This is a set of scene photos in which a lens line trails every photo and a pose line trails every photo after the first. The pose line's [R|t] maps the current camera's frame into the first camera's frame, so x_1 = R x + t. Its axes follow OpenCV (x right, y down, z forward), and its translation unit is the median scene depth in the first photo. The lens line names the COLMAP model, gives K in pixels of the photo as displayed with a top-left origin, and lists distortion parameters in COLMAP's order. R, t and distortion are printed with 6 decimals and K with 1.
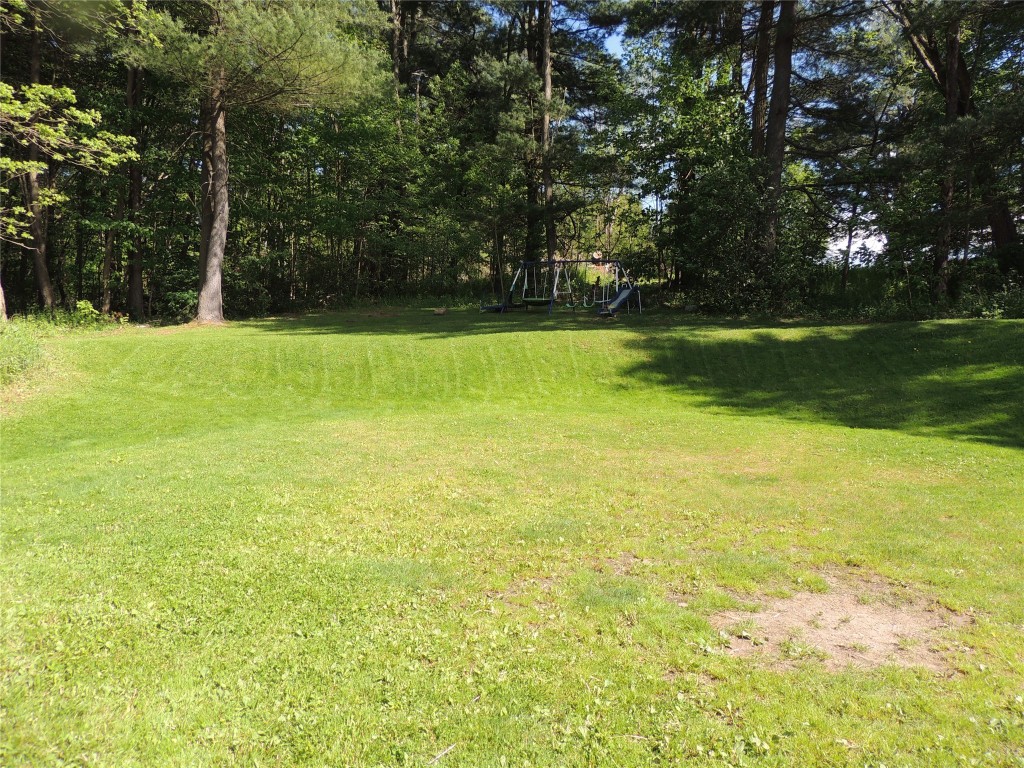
lens RADIAL K [[727.2, 0, 510.6], [0, 727.2, 381.8], [0, 0, 1]] dist [-0.037051, 0.000810]
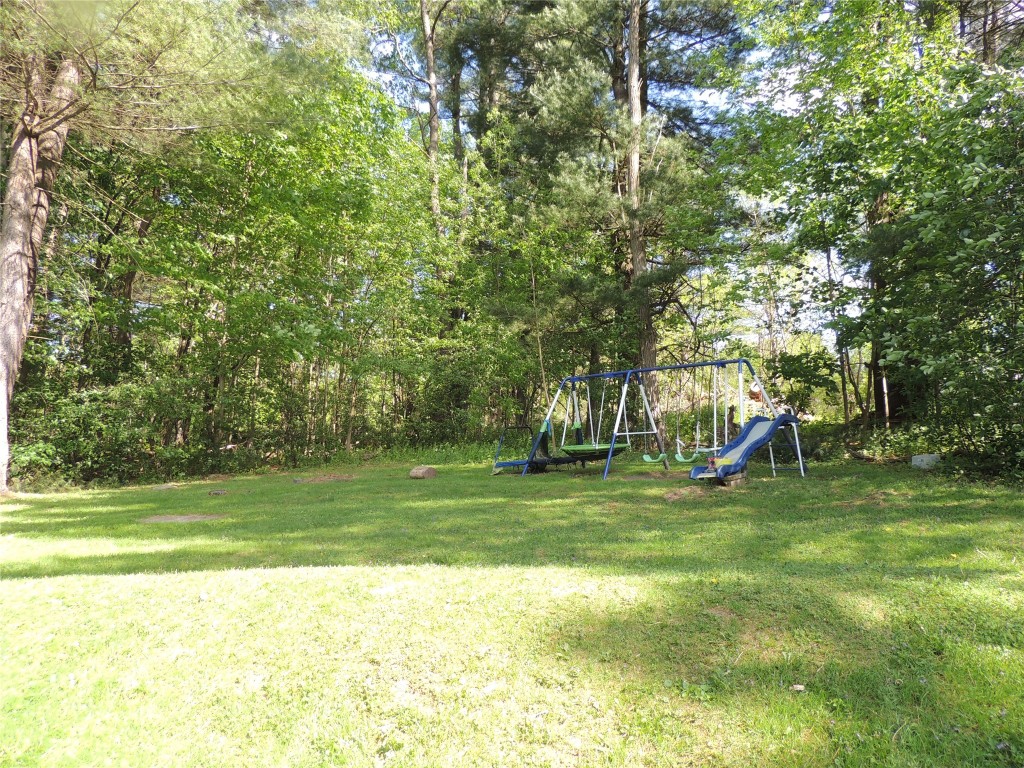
lens RADIAL K [[727.2, 0, 516.1], [0, 727.2, 385.6], [0, 0, 1]] dist [-0.037051, 0.000810]
pose [[0.970710, -0.036349, -0.237488, 0.105840], [-0.011782, 0.980097, -0.198168, -0.053188], [0.239965, 0.195162, 0.950962, 0.485575]]
